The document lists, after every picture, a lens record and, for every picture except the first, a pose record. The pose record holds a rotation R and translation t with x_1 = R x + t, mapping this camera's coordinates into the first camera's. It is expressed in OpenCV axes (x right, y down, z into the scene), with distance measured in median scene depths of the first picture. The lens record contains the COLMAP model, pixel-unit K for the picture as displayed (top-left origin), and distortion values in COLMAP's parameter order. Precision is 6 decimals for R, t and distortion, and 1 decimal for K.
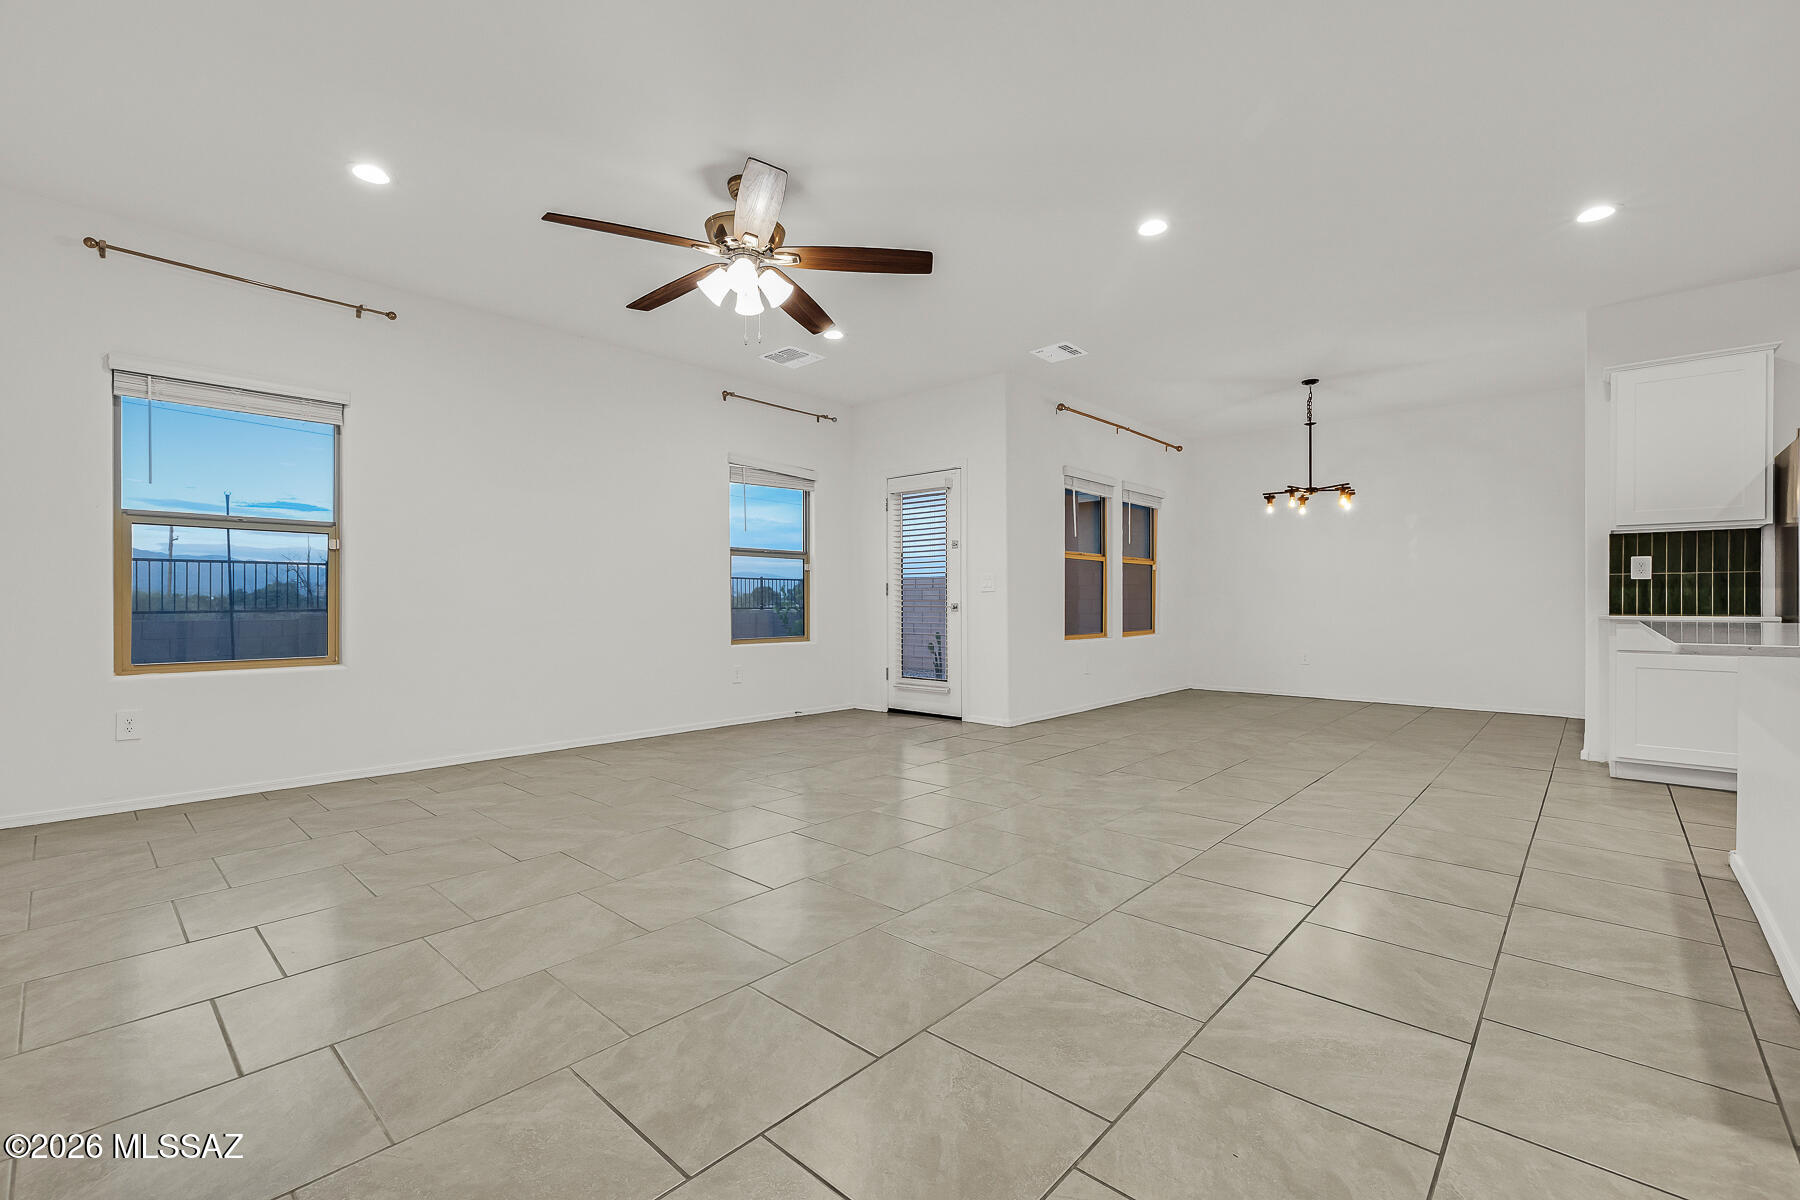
lens RADIAL K [[776.4, 0, 895.0], [0, 776.4, 599.3], [0, 0, 1]] dist [0.000184, 0.000447]
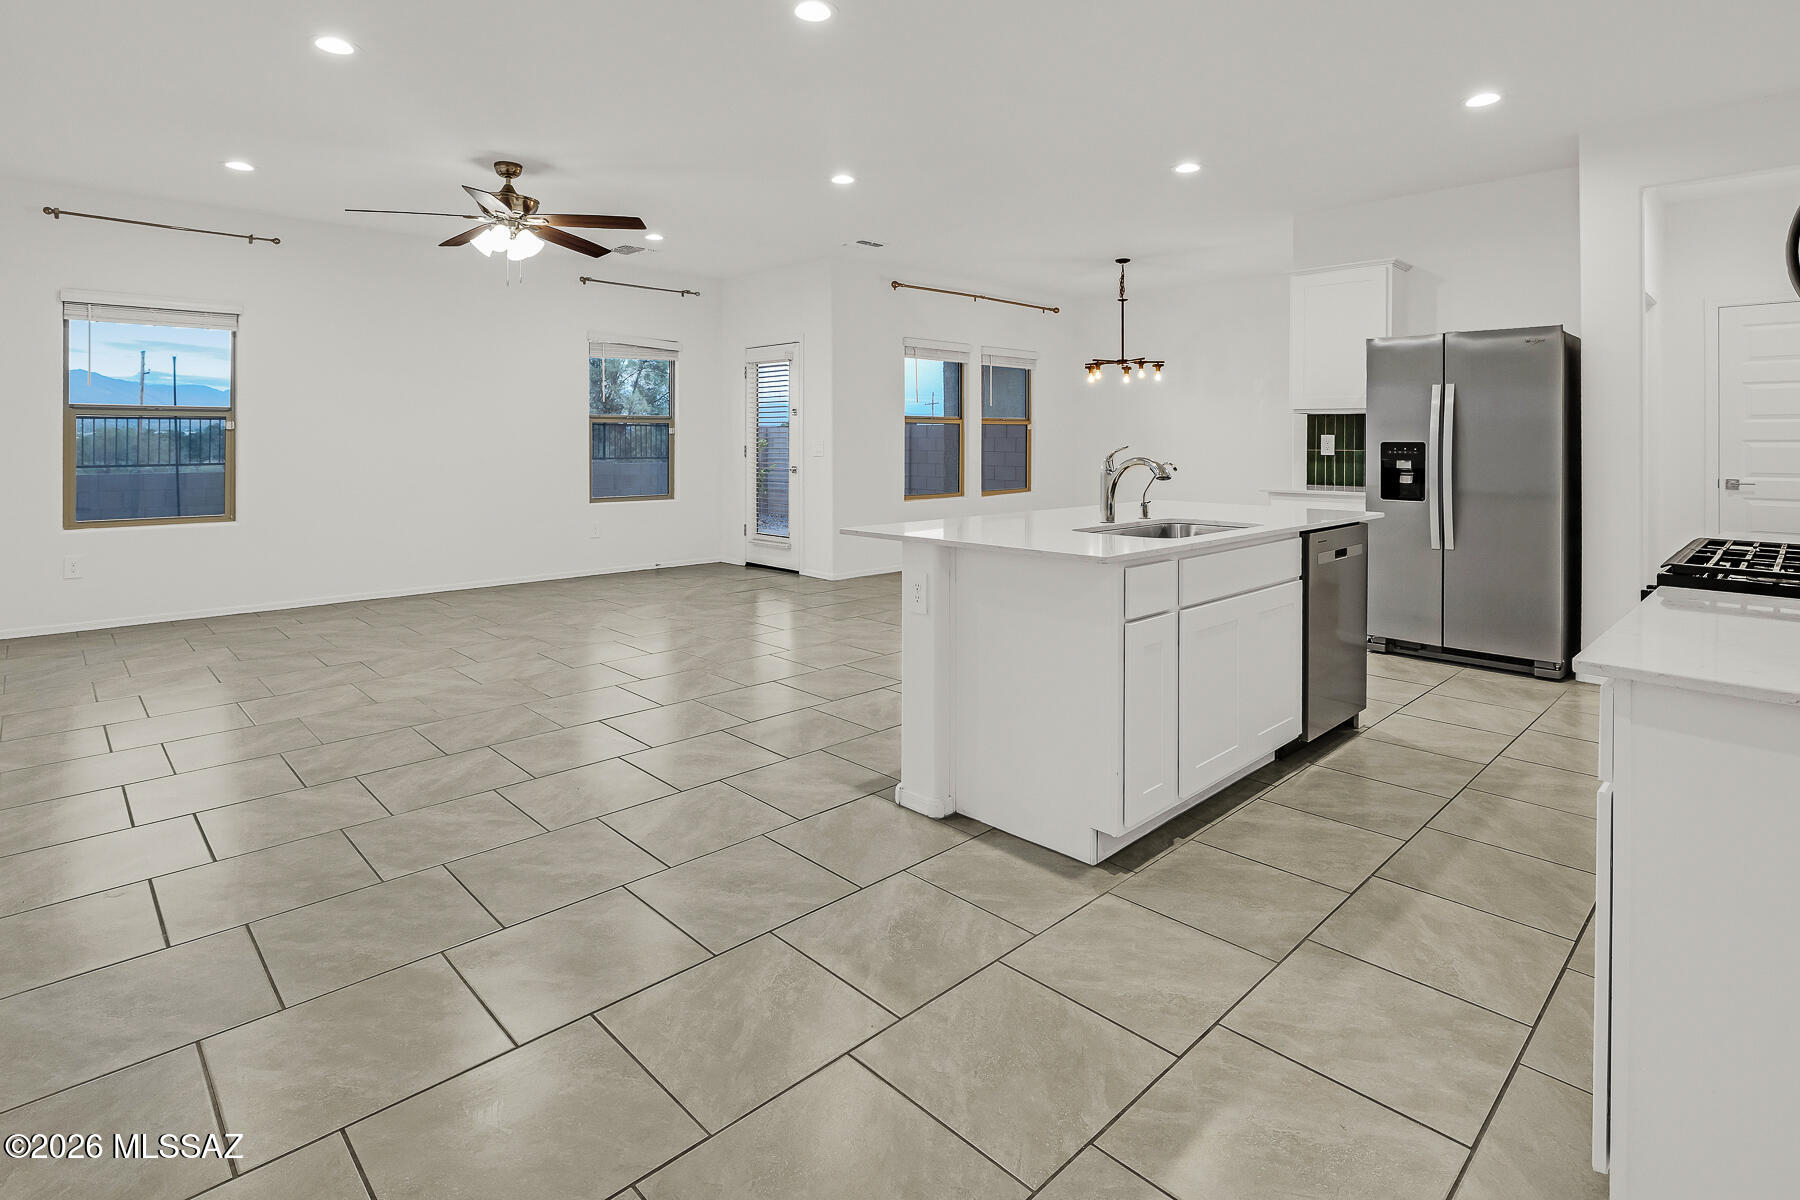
lens RADIAL K [[917.4, 0, 891.1], [0, 917.4, 430.5], [0, 0, 1]] dist [-0.003805, 0.002598]
pose [[0.997709, 0.001865, -0.067619, 0.470585], [-0.002279, 0.999979, -0.006047, -0.059045], [0.067607, 0.006188, 0.997693, -0.429183]]
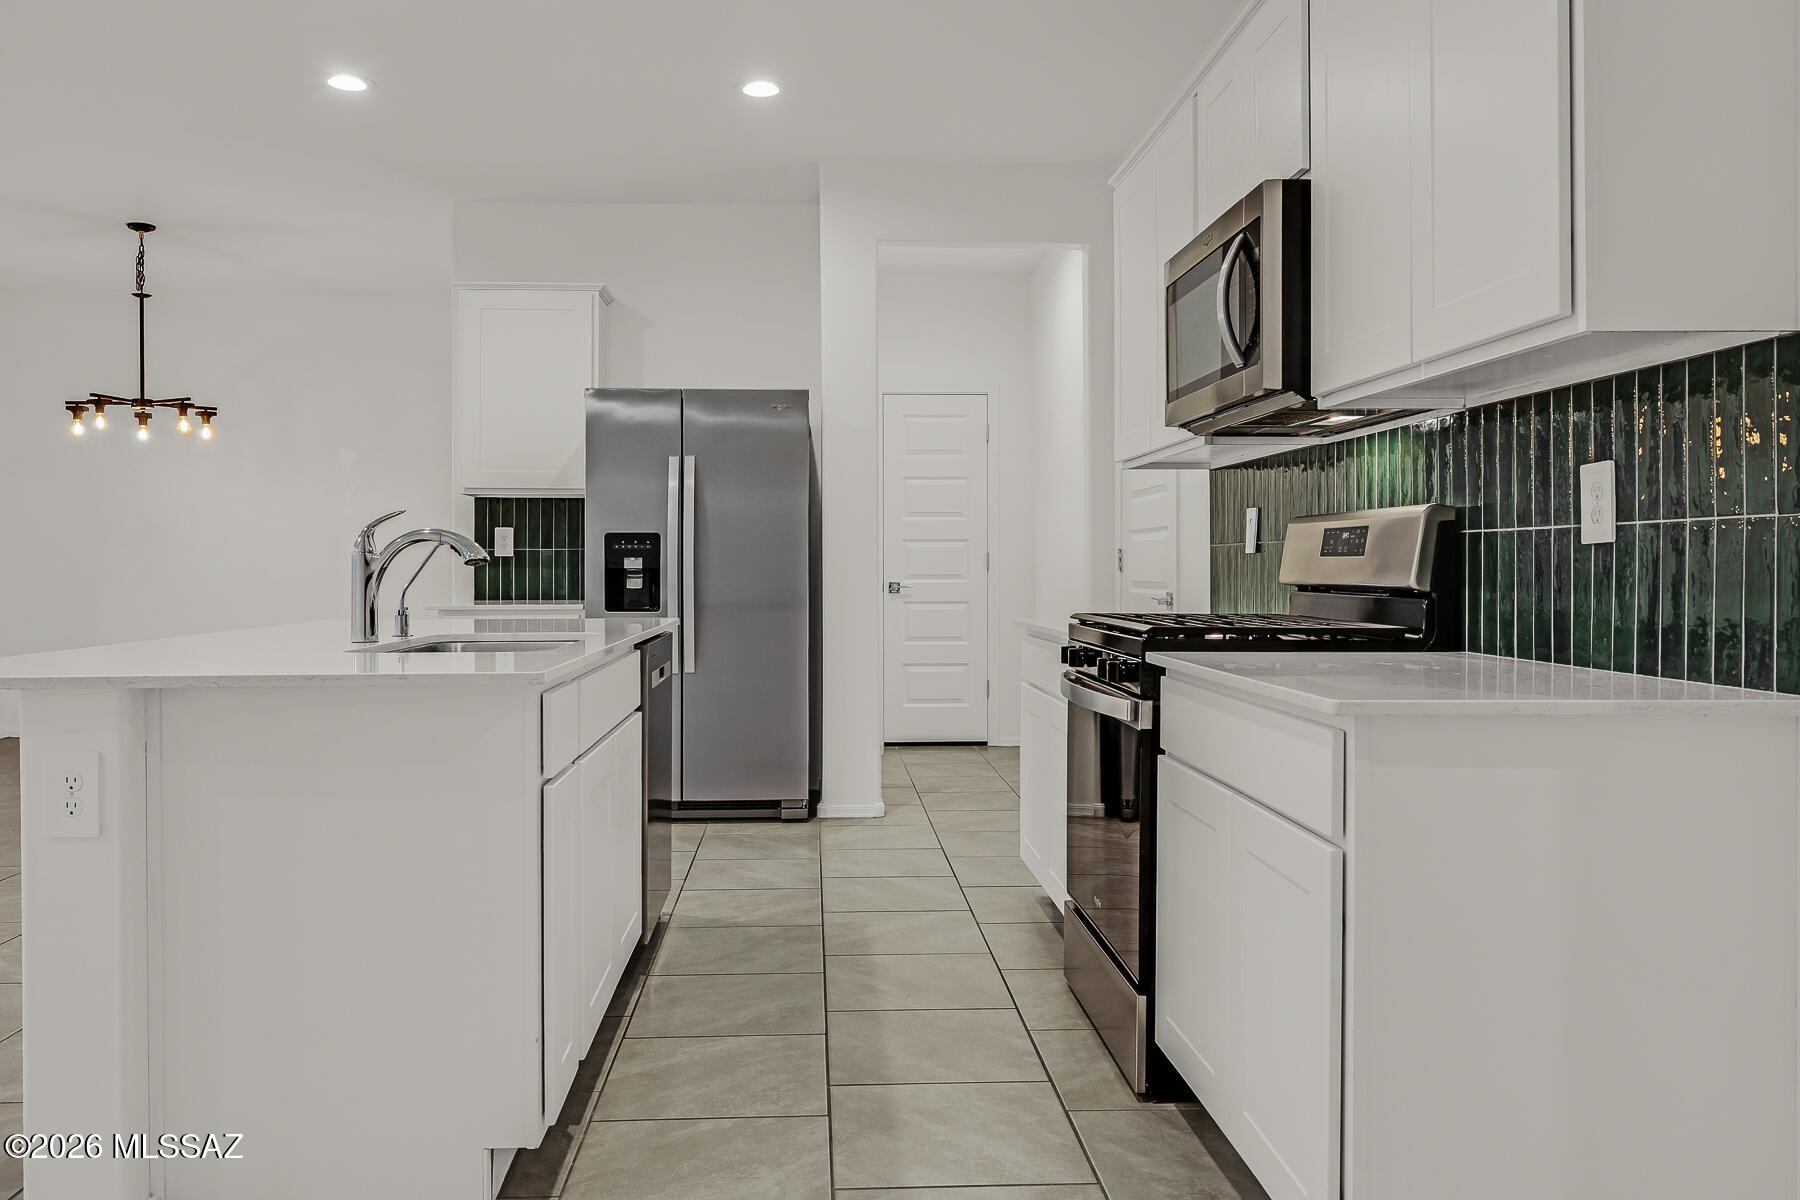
lens RADIAL K [[1351.5, 0, 914.0], [0, 1351.5, 569.8], [0, 0, 1]] dist [-0.014023, -0.009252]
pose [[0.696302, -0.003331, 0.717741, 0.303868], [-0.001402, 0.999981, 0.006001, -0.023788], [-0.717747, -0.005185, 0.696284, -0.284486]]
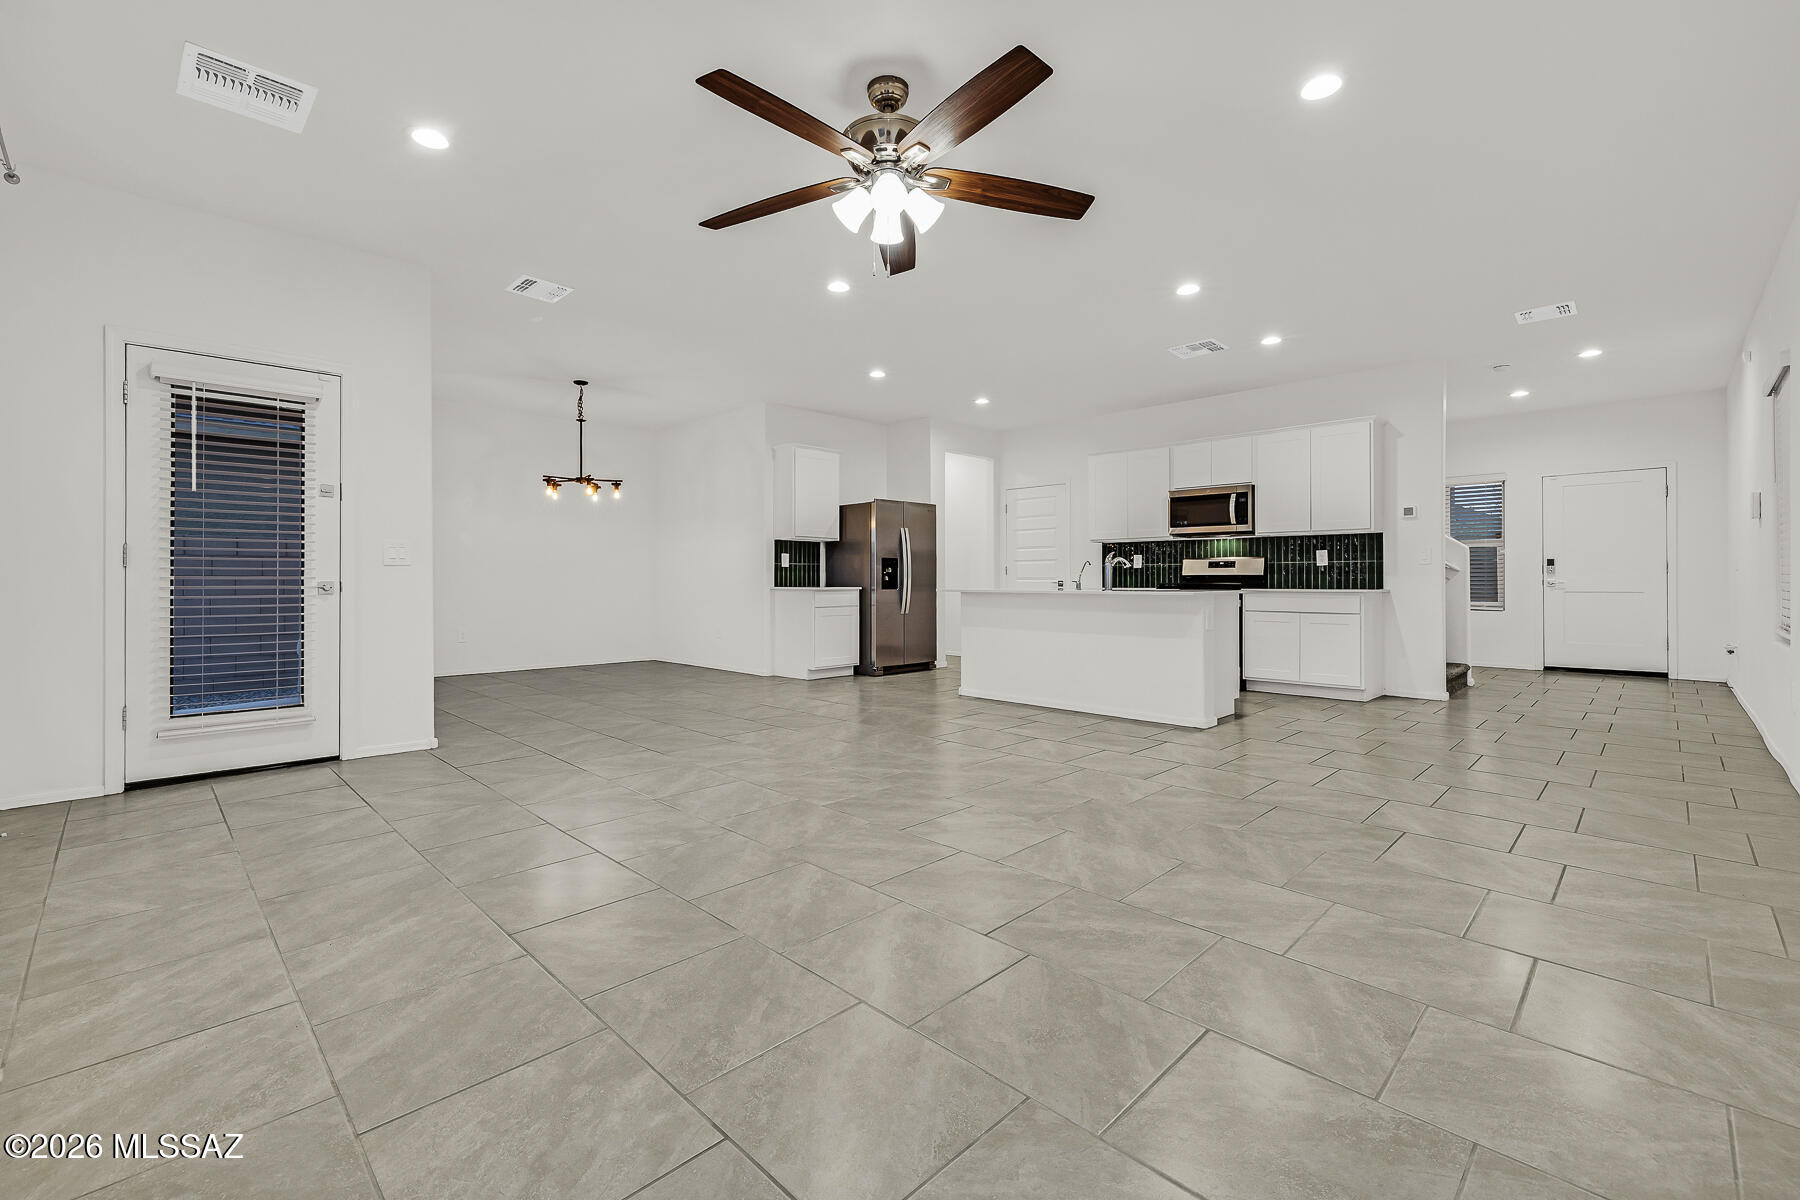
lens RADIAL K [[776.4, 0, 877.7], [0, 776.4, 571.7], [0, 0, 1]] dist [0.000184, 0.000447]
pose [[0.043664, 0.010803, 0.998988, -0.868657], [-0.003164, 0.999938, -0.010675, 0.003677], [-0.999041, -0.002694, 0.043696, 0.812887]]
